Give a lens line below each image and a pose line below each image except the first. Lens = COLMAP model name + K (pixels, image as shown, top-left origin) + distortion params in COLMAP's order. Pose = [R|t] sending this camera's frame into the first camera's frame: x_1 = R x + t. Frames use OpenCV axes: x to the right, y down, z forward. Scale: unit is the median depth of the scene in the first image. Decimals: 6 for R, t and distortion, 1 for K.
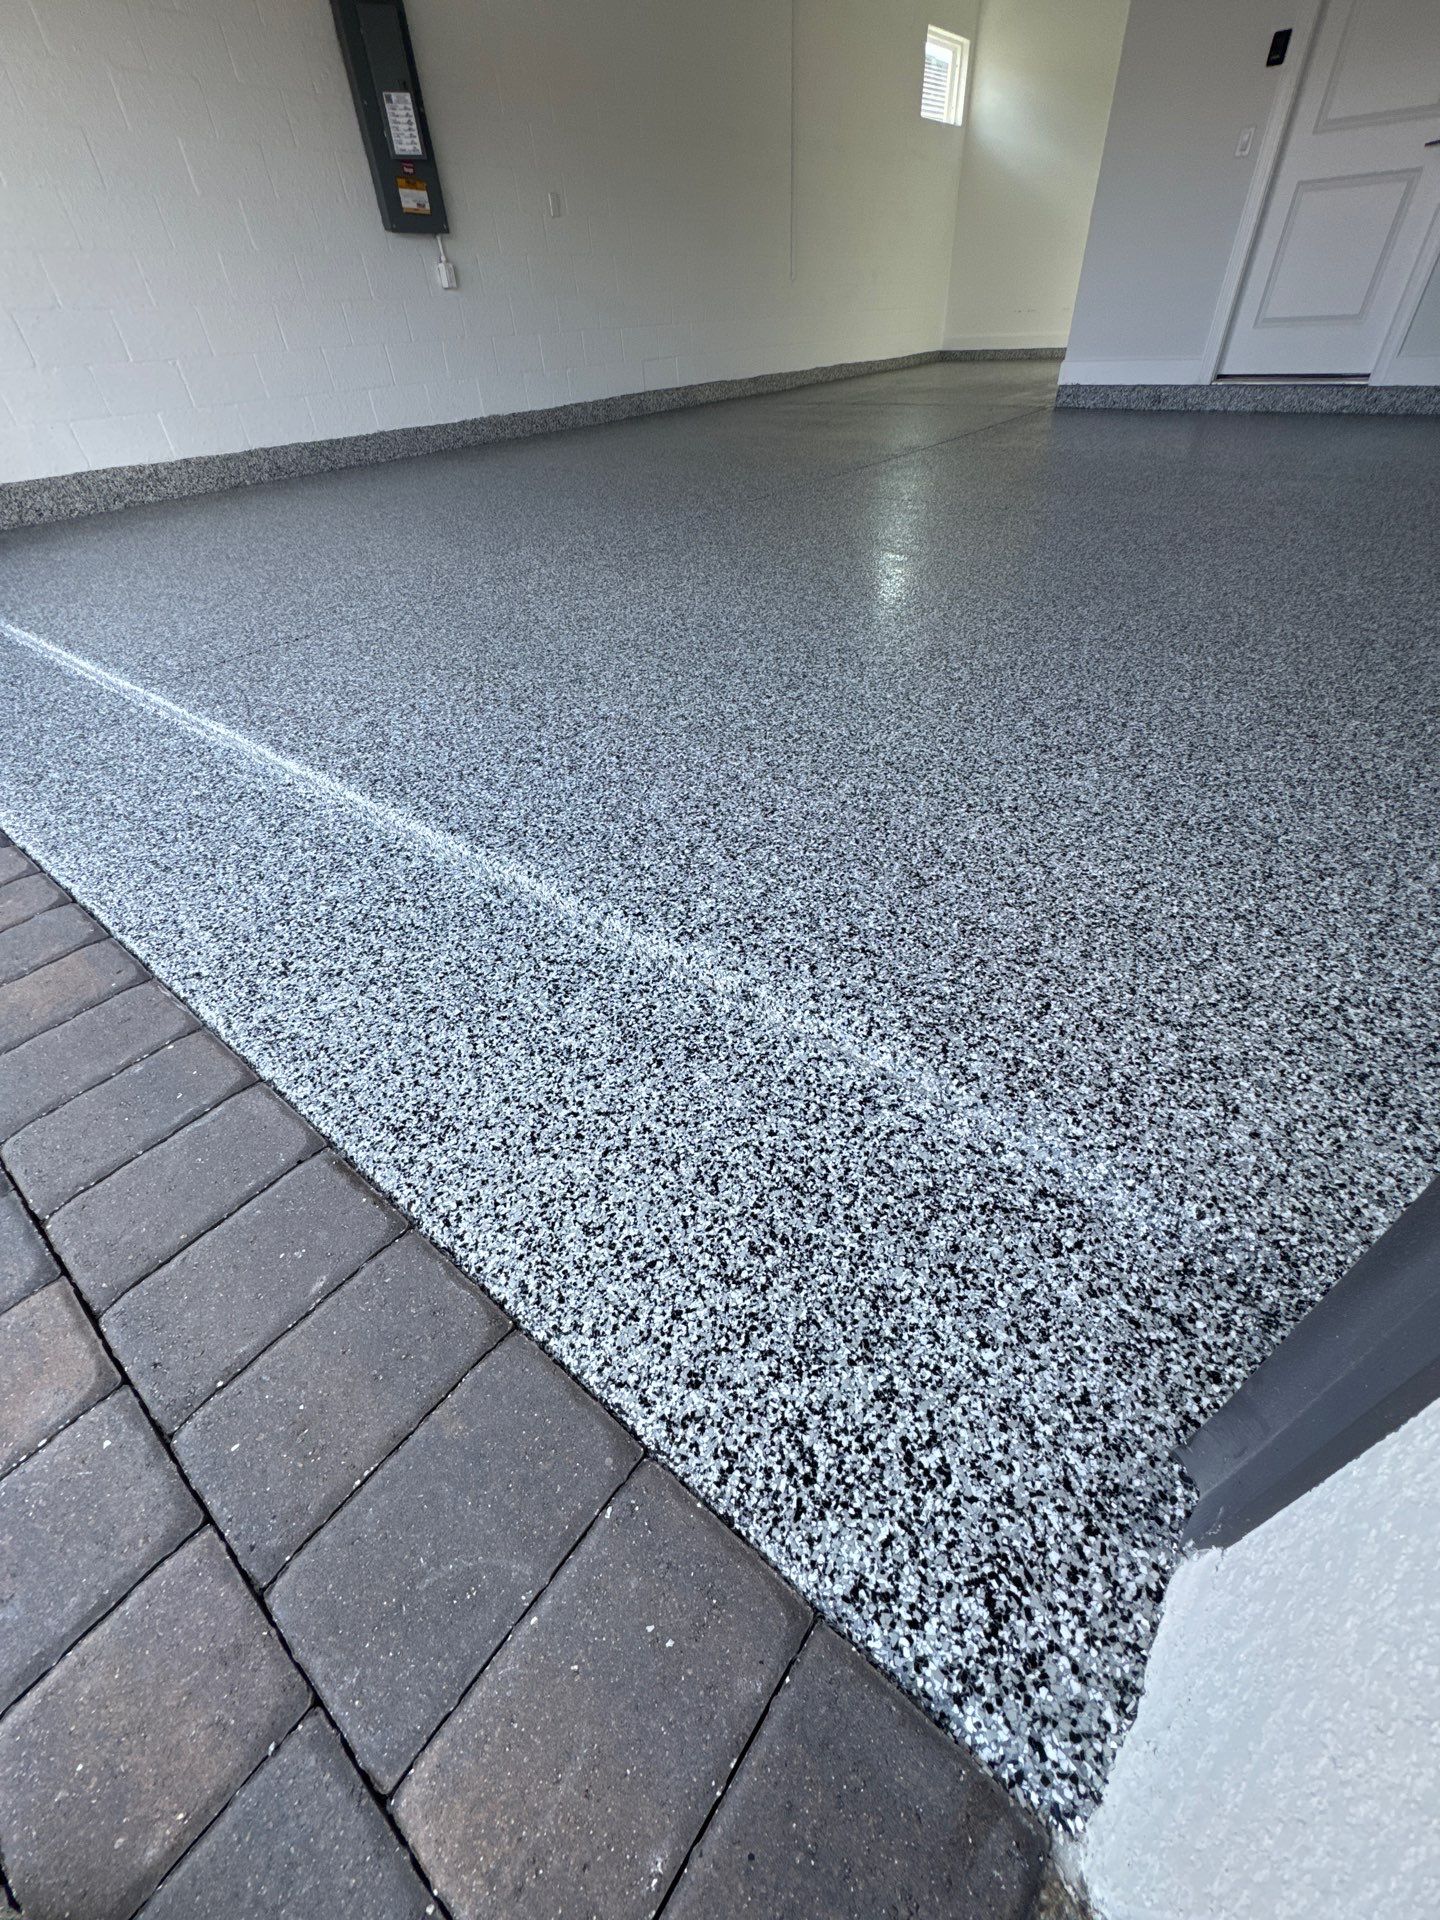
lens RADIAL K [[761.5, 0, 722.1], [0, 761.5, 960.8], [0, 0, 1]] dist [-0.003554, 0.000260]
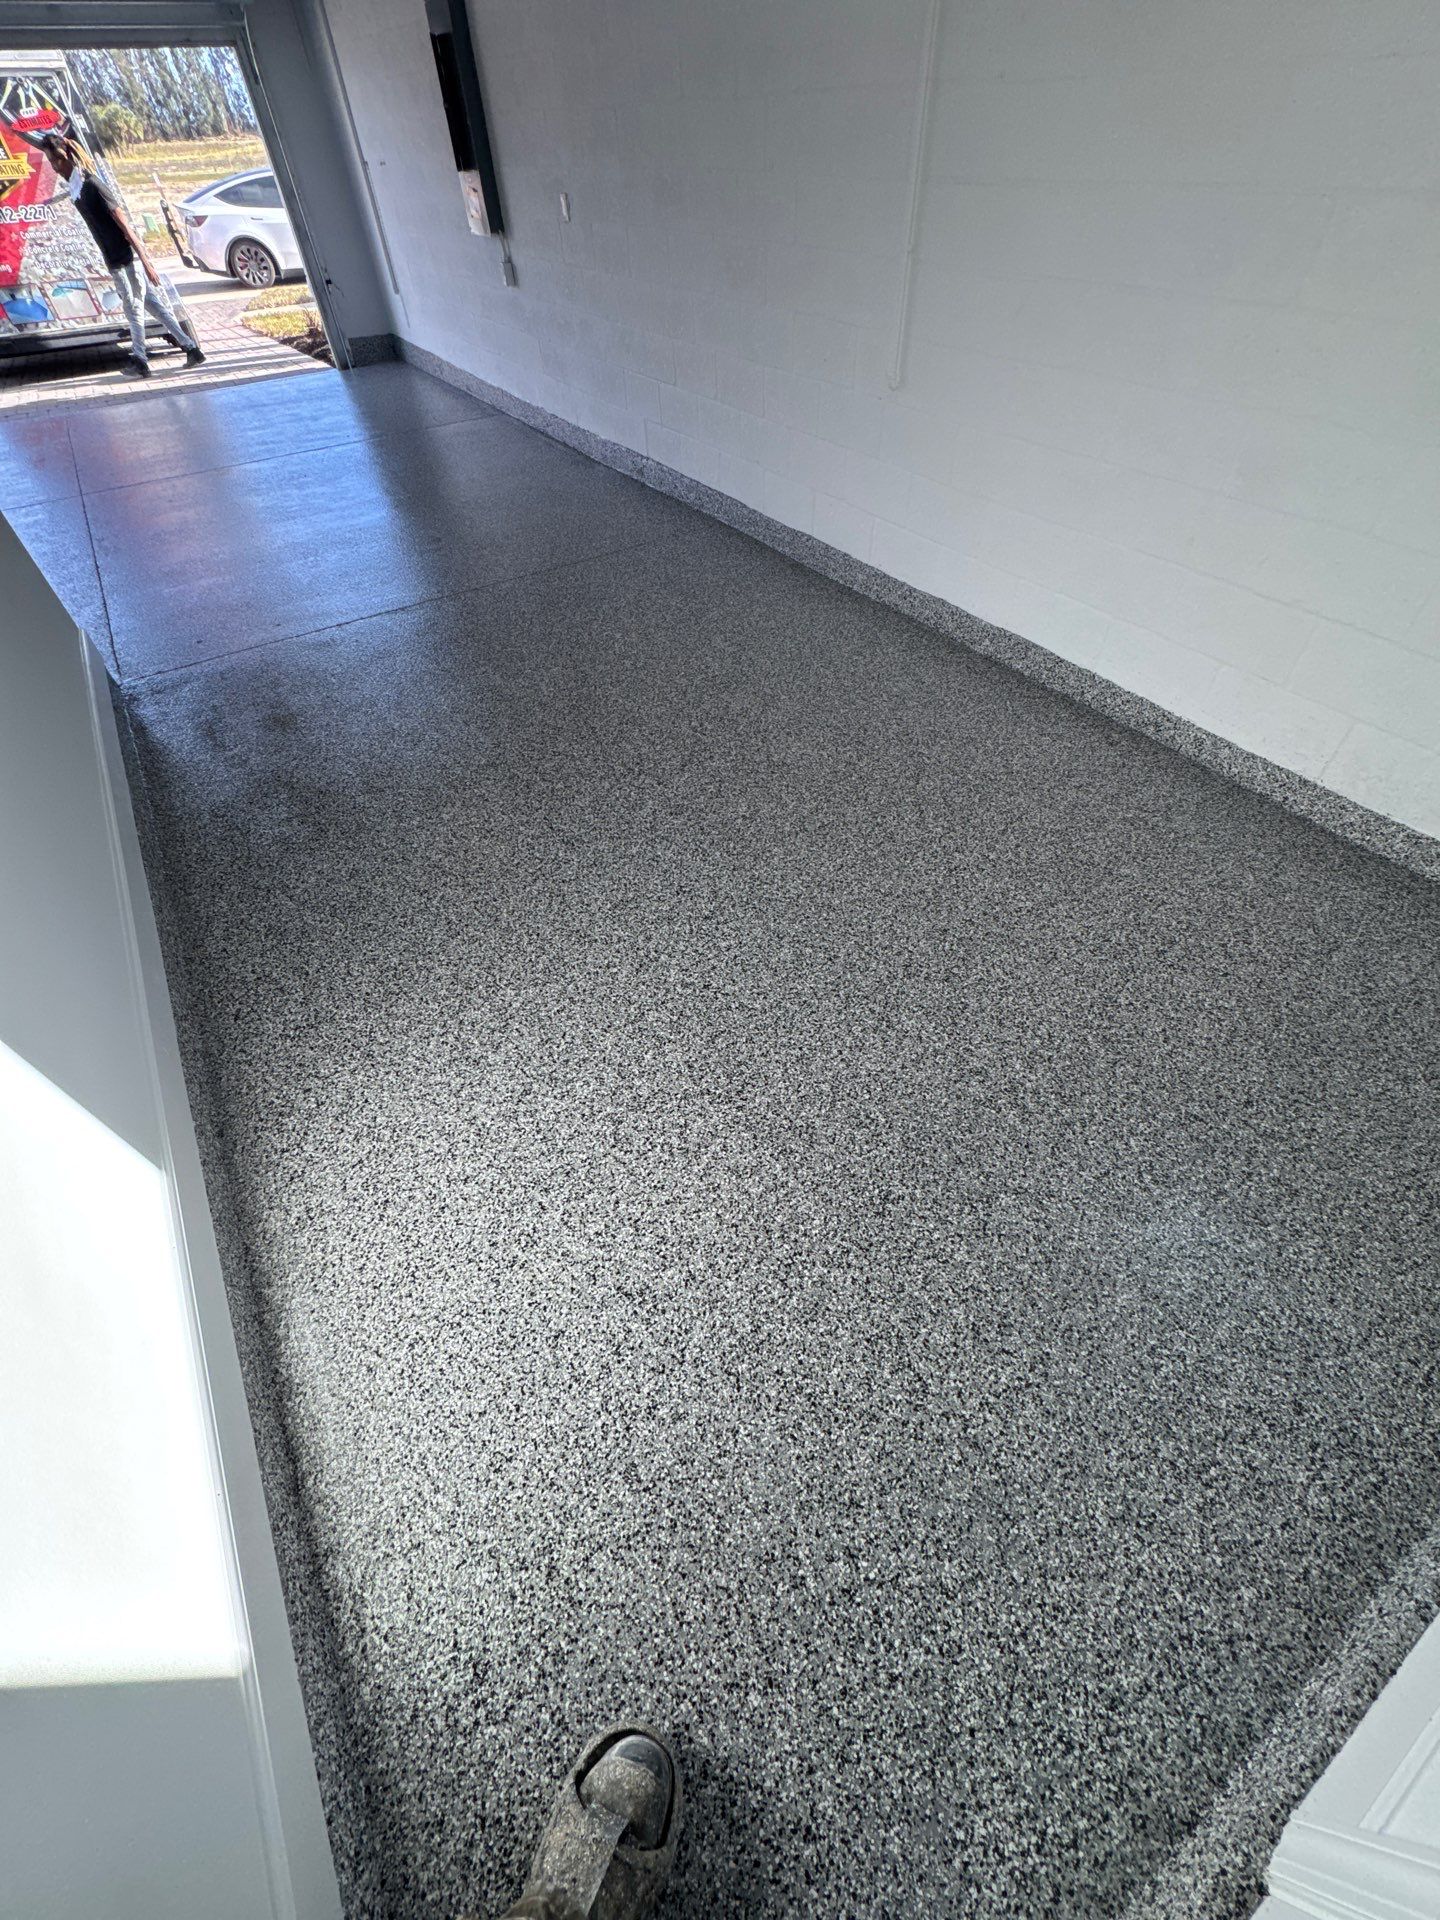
lens RADIAL K [[761.5, 0, 722.1], [0, 761.5, 963.1], [0, 0, 1]] dist [-0.003554, 0.000260]
pose [[-0.315717, 0.745064, -0.587539, 3.669278], [-0.578050, 0.340011, 0.741789, -6.297528], [0.752450, 0.573823, 0.323337, 5.878735]]
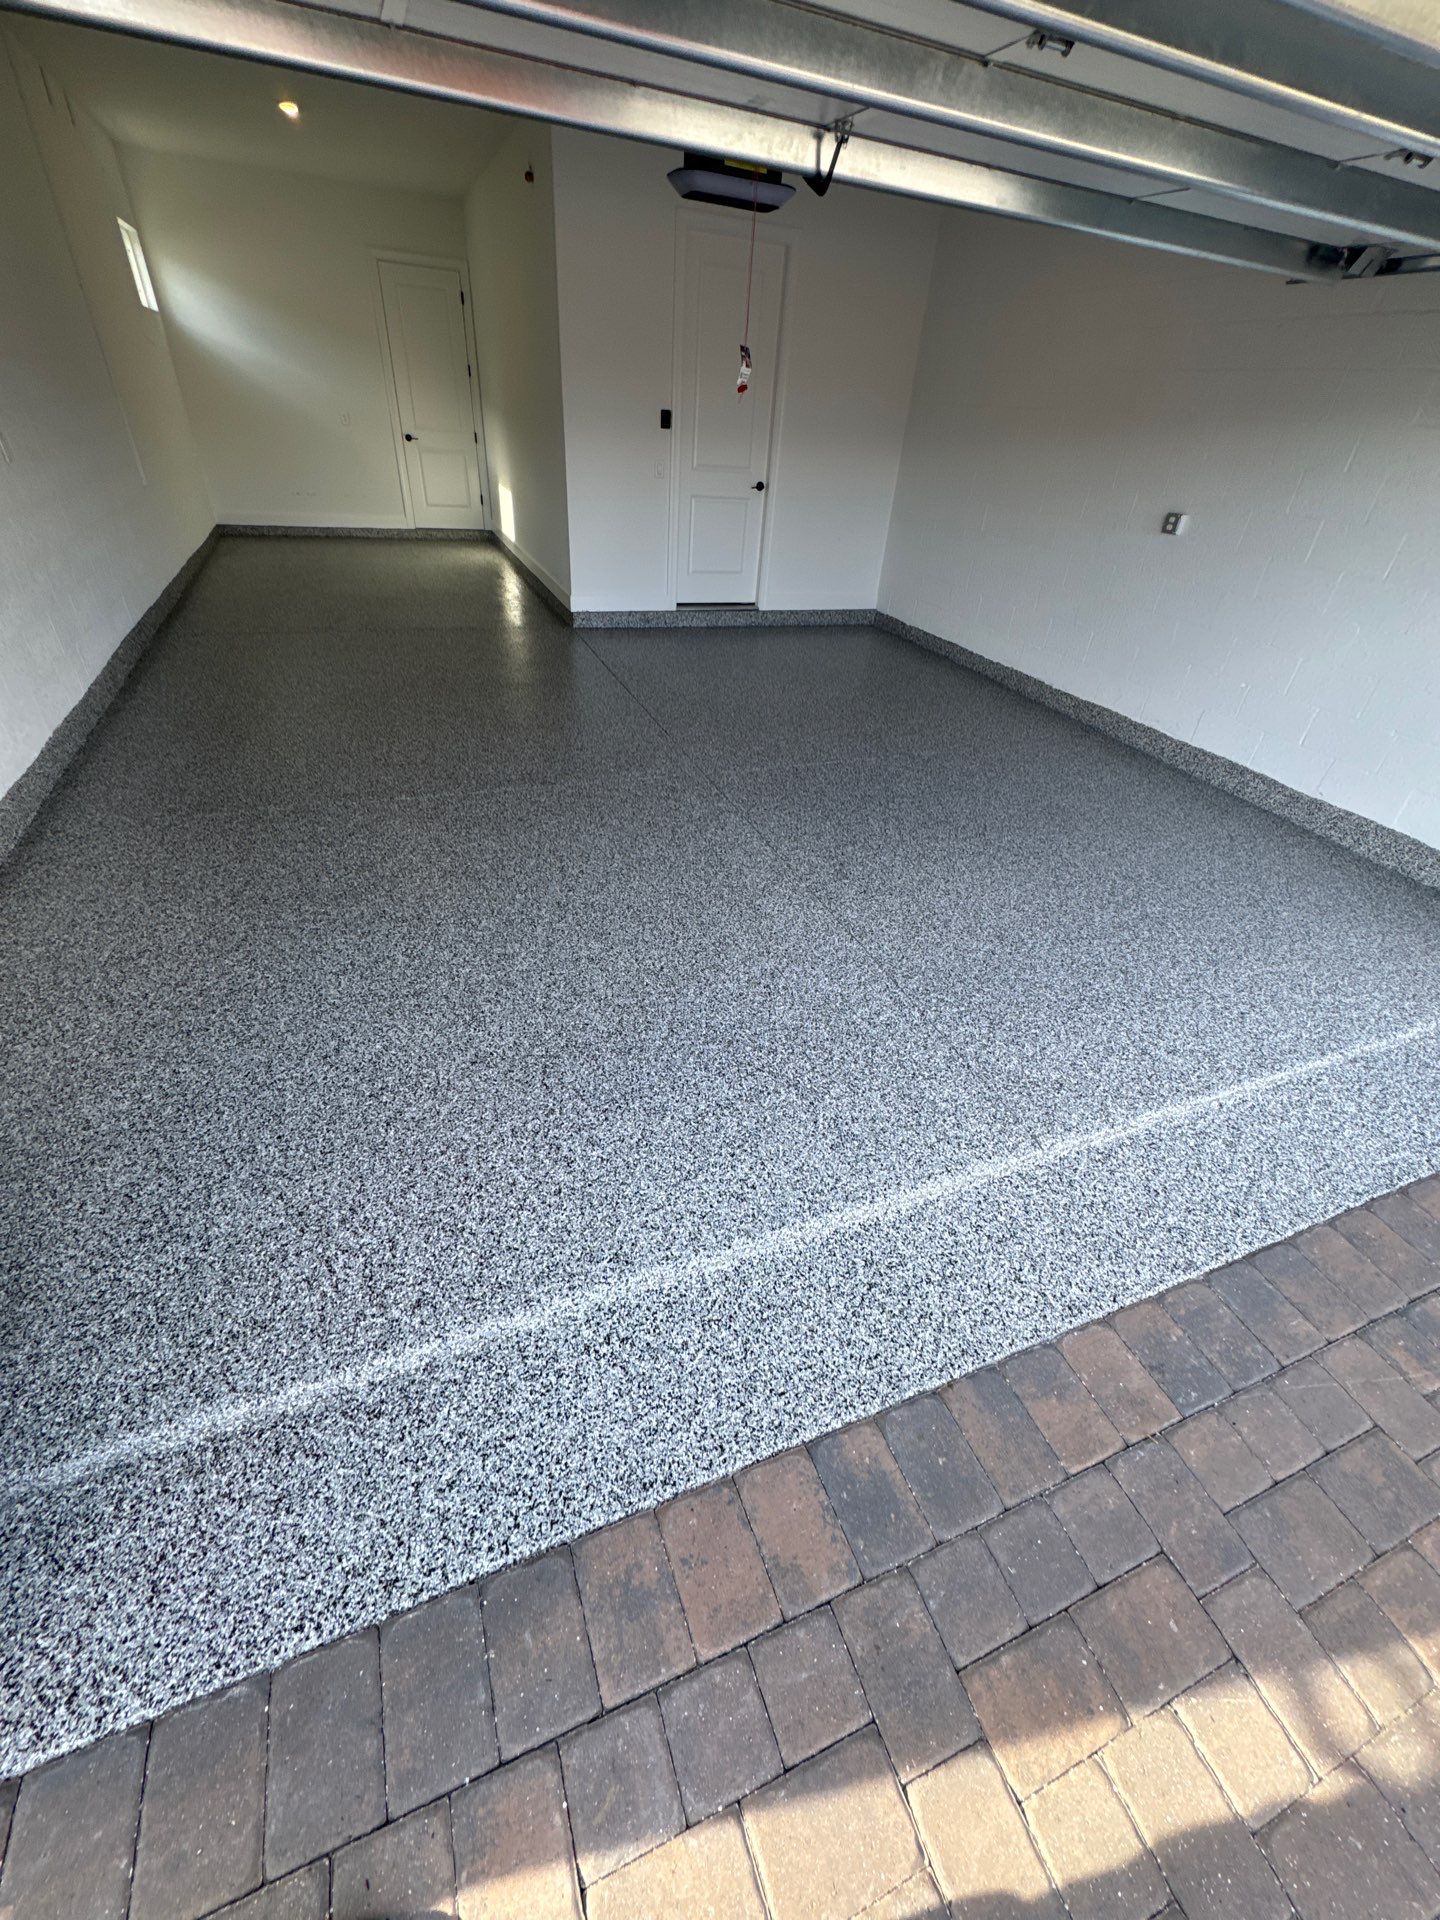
lens RADIAL K [[761.5, 0, 720.0], [0, 761.5, 959.7], [0, 0, 1]] dist [-0.003554, 0.000260]
pose [[0.487793, -0.442009, 0.752786, -2.820088], [0.489684, 0.852434, 0.183211, -1.706921], [-0.722681, 0.279258, 0.632255, 0.873962]]
